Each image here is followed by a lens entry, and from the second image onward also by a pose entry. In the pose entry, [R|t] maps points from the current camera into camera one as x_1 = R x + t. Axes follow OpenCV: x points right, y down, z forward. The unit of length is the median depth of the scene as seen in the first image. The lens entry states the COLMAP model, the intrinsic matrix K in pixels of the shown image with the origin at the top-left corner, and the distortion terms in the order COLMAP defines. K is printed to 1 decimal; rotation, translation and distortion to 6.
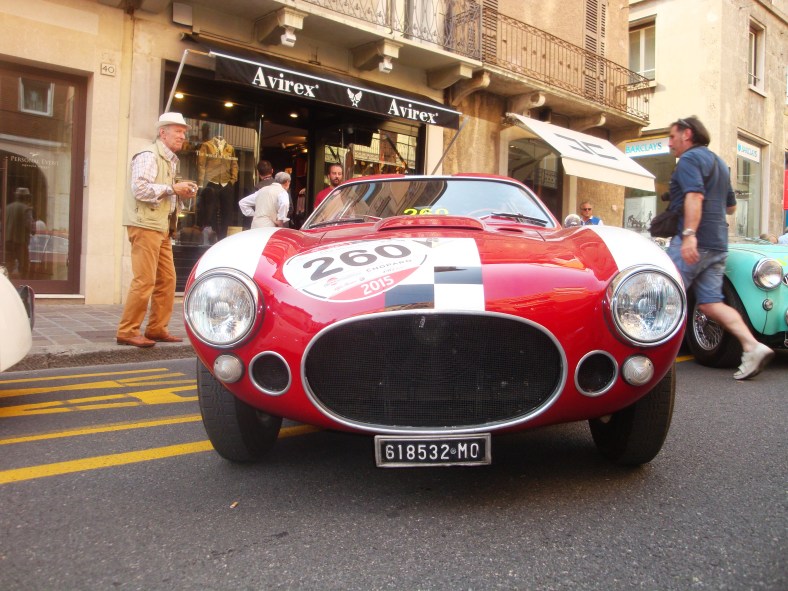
lens RADIAL K [[648.6, 0, 395.1], [0, 648.6, 298.6], [0, 0, 1]] dist [-0.145164, 0.102582]
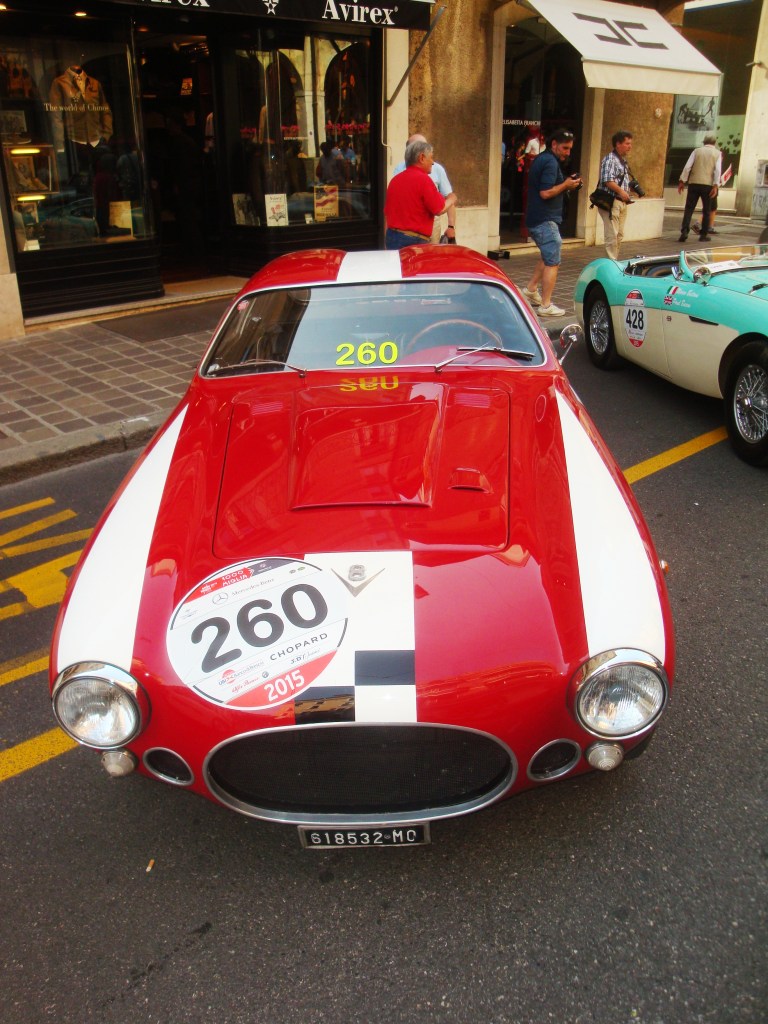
lens RADIAL K [[842.9, 0, 375.3], [0, 842.9, 515.0], [0, 0, 1]] dist [-0.145164, 0.102582]
pose [[0.998915, -0.046565, 0.000514, 0.088796], [0.042988, 0.926321, 0.374276, -0.563139], [-0.017905, -0.373847, 0.927317, 0.107579]]
